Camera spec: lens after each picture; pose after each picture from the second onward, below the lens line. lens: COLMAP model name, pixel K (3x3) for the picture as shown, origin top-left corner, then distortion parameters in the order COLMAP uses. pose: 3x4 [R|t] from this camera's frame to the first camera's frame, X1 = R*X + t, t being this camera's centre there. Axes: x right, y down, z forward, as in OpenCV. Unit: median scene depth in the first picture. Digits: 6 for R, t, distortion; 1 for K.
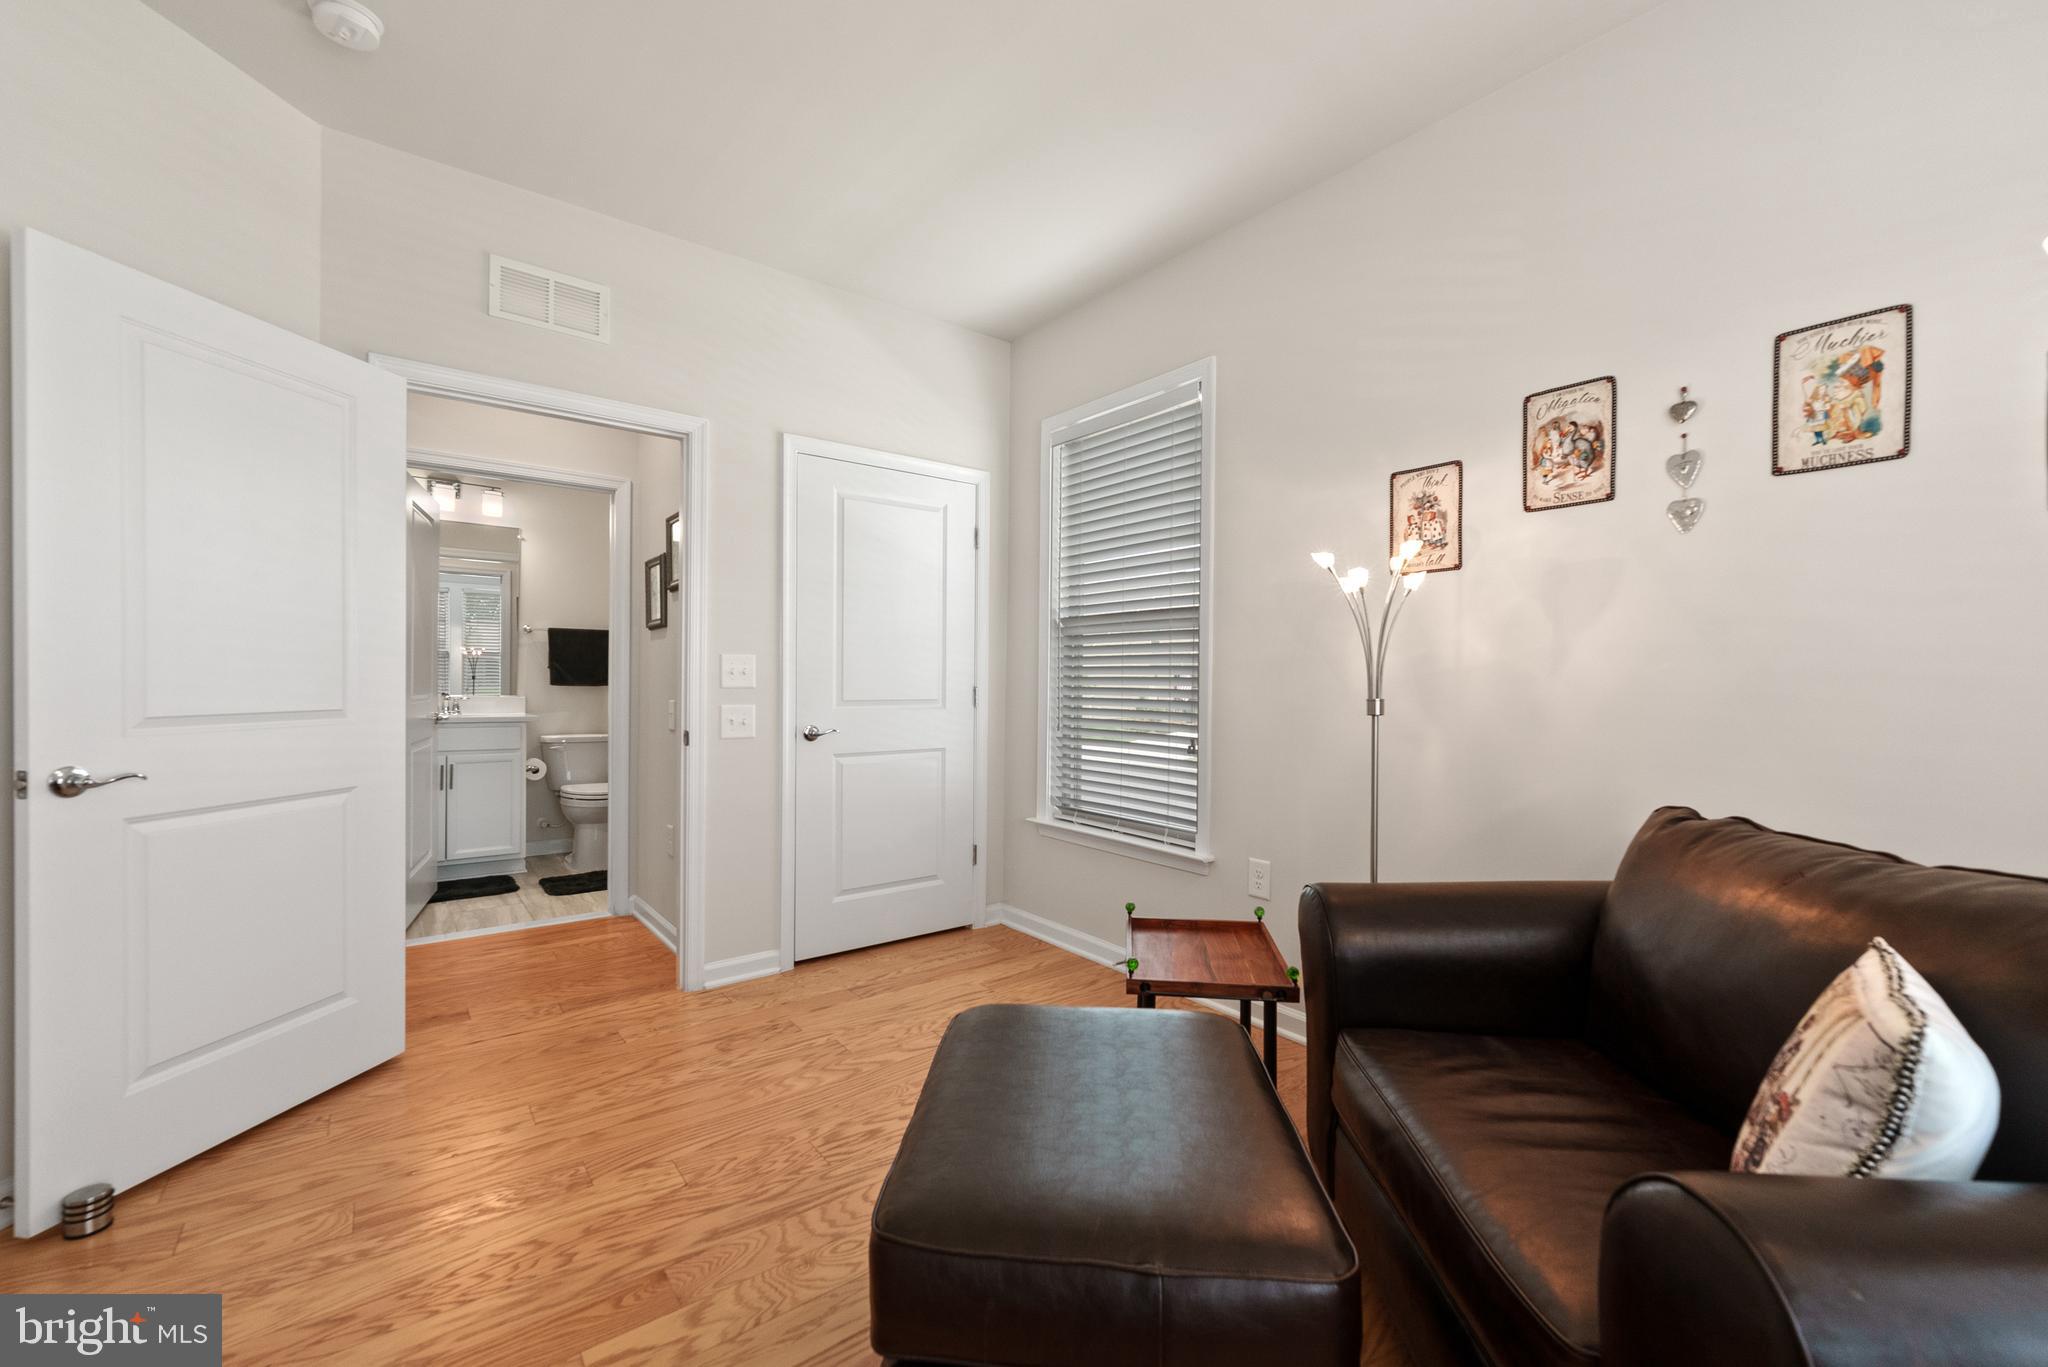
lens RADIAL K [[839.3, 0, 1026.8], [0, 839.3, 679.4], [0, 0, 1]] dist [-0.002336, -0.000456]
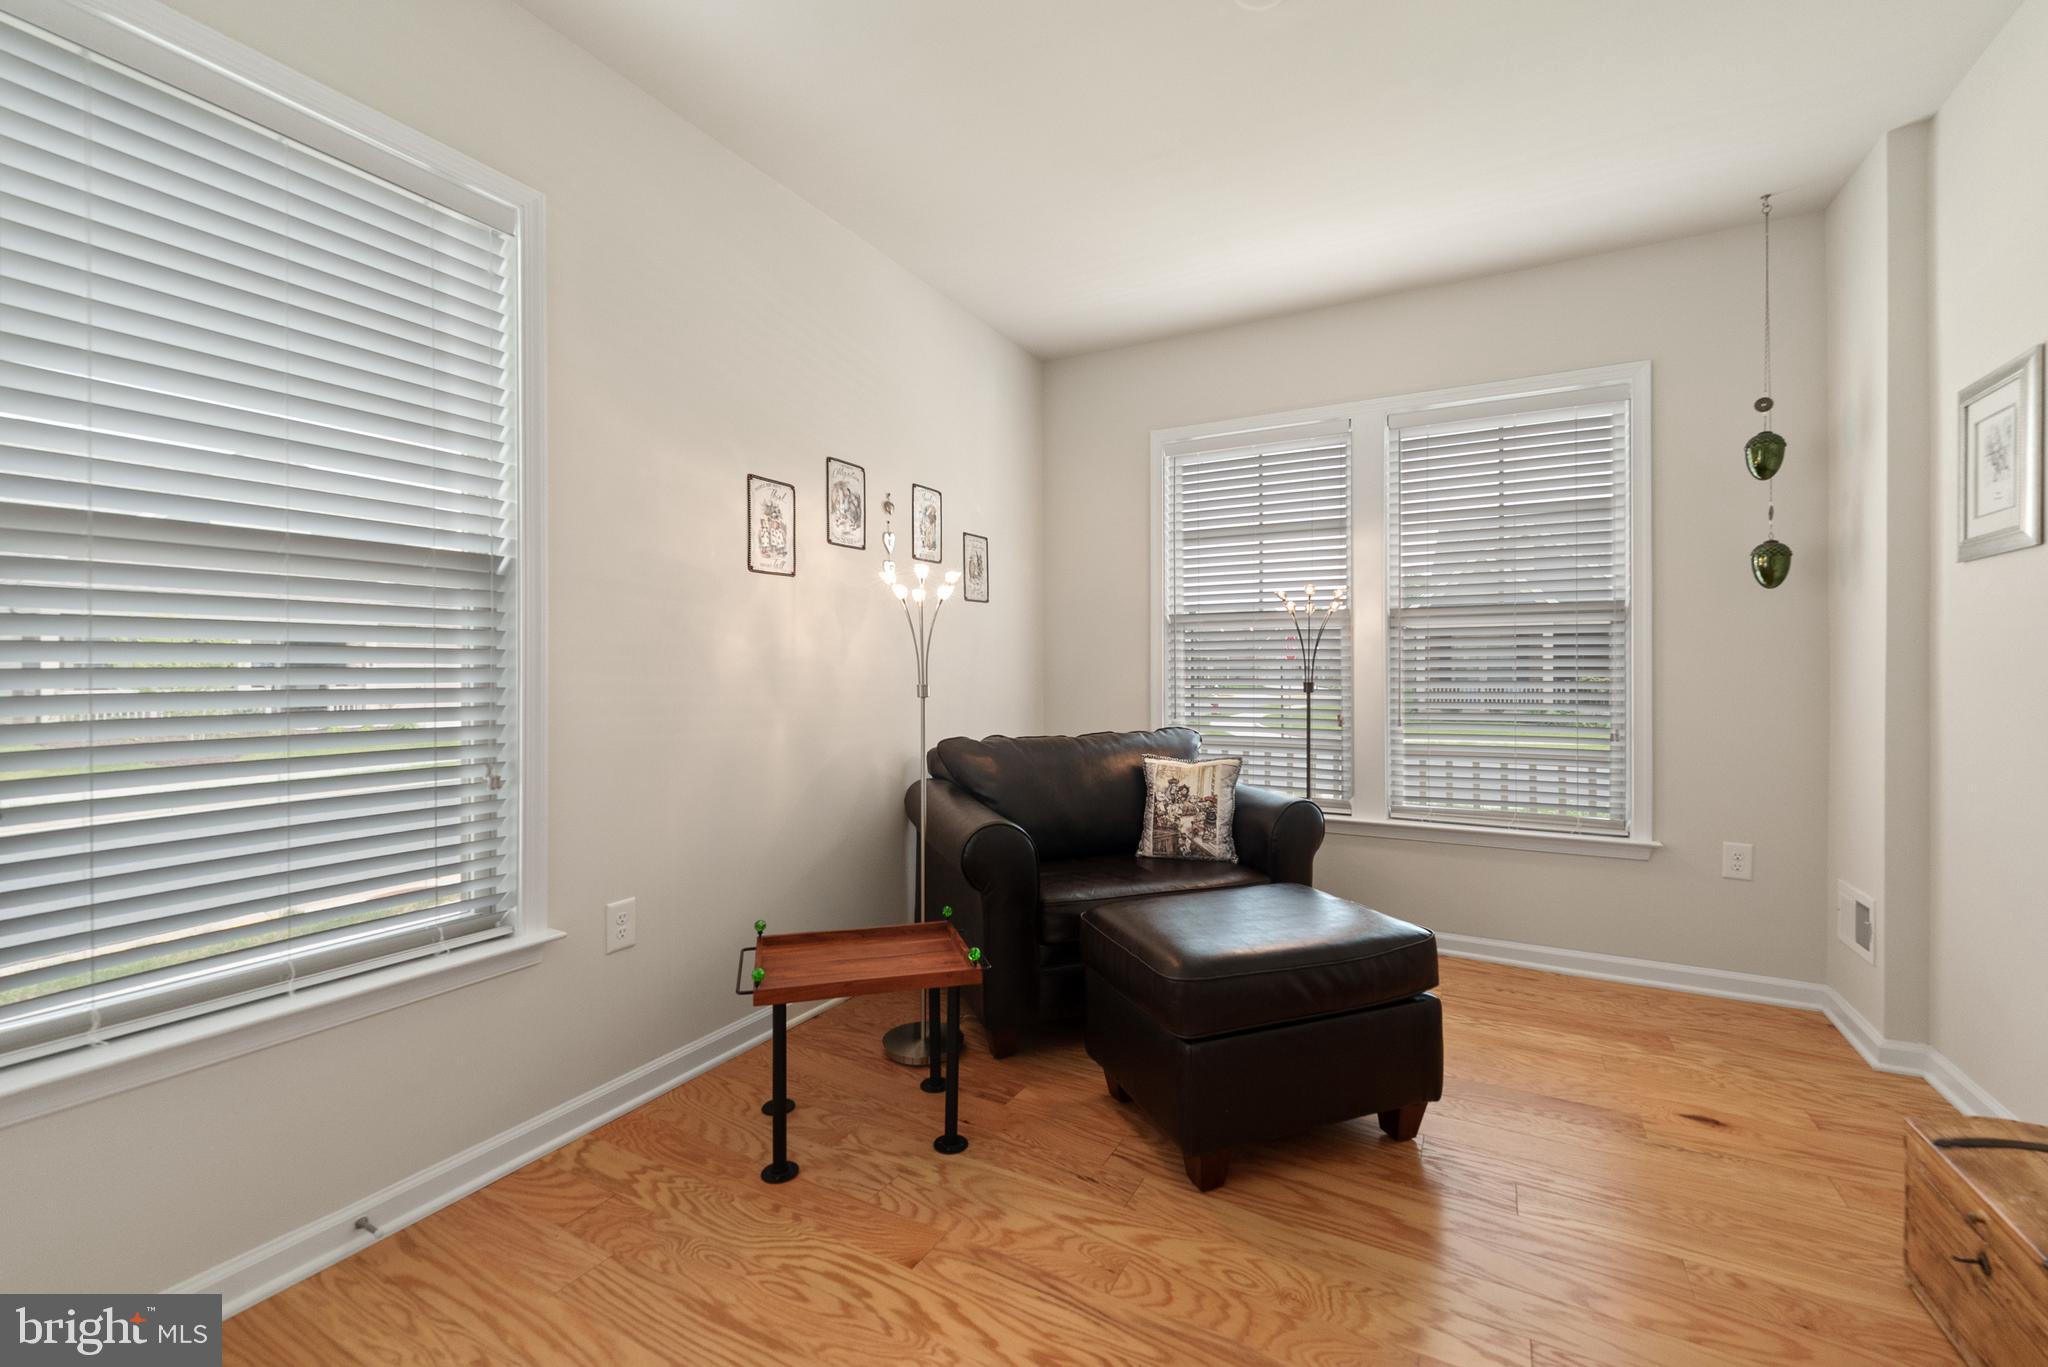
lens RADIAL K [[839.3, 0, 1026.8], [0, 839.3, 679.4], [0, 0, 1]] dist [-0.002336, -0.000456]
pose [[-0.397859, -0.014993, 0.917324, -0.807459], [0.002589, 0.999844, 0.017465, -0.005883], [-0.917443, 0.009324, -0.397758, 1.323556]]
